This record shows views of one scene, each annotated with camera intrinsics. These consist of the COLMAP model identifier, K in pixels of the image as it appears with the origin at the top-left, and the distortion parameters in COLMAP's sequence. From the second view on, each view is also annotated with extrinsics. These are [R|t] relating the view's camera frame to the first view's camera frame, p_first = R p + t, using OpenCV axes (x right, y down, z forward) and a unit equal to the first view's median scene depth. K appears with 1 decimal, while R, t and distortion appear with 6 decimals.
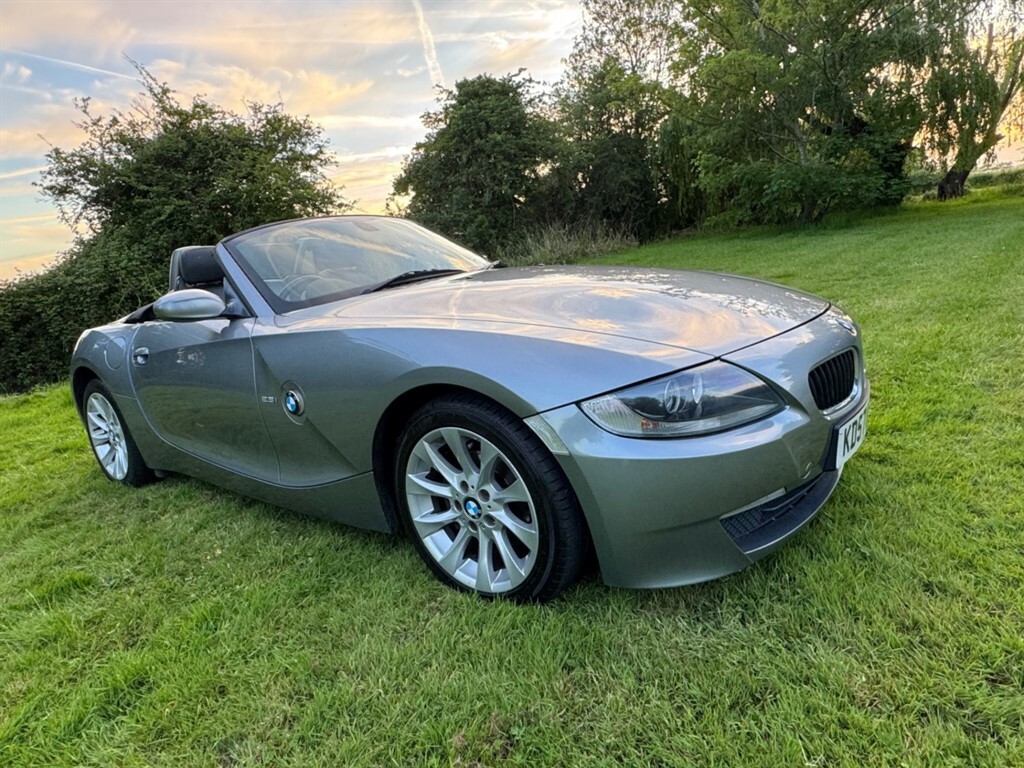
lens RADIAL K [[609.7, 0, 506.2], [0, 609.7, 383.3], [0, 0, 1]] dist [-0.005156, 0.002850]
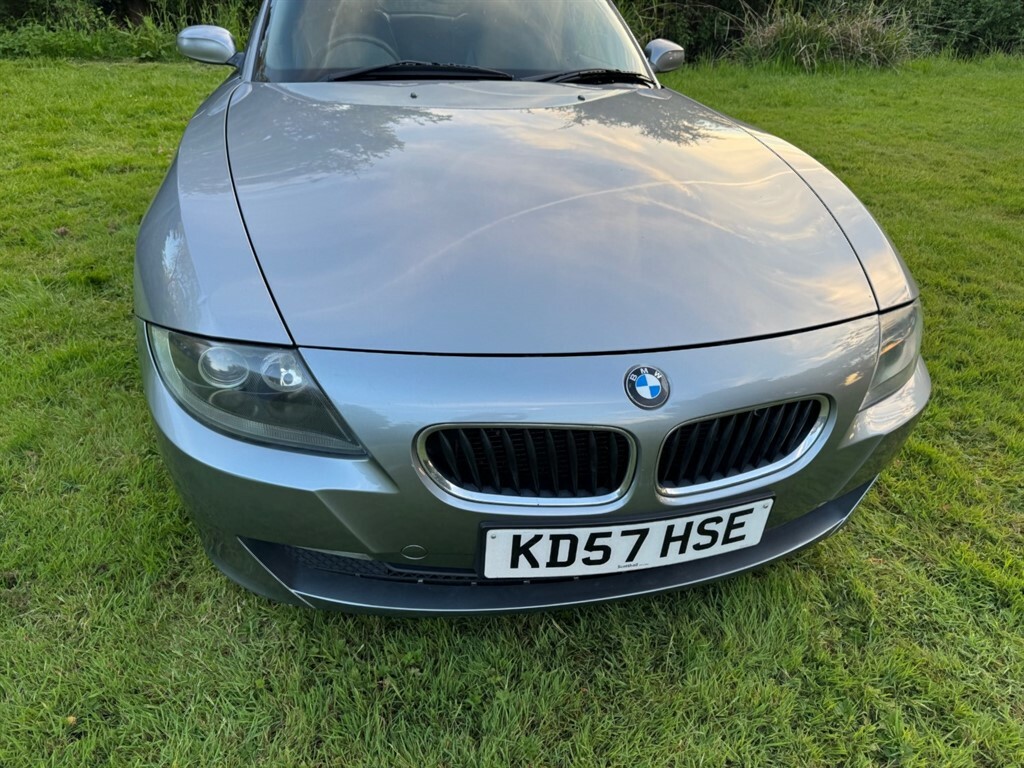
lens RADIAL K [[727.2, 0, 512.0], [0, 727.2, 384.9], [0, 0, 1]] dist [0.020526, -0.024243]
pose [[0.757760, 0.454439, -0.468278, 0.111402], [-0.274691, 0.873099, 0.402794, -0.047687], [0.591899, -0.176590, 0.786430, 0.059161]]
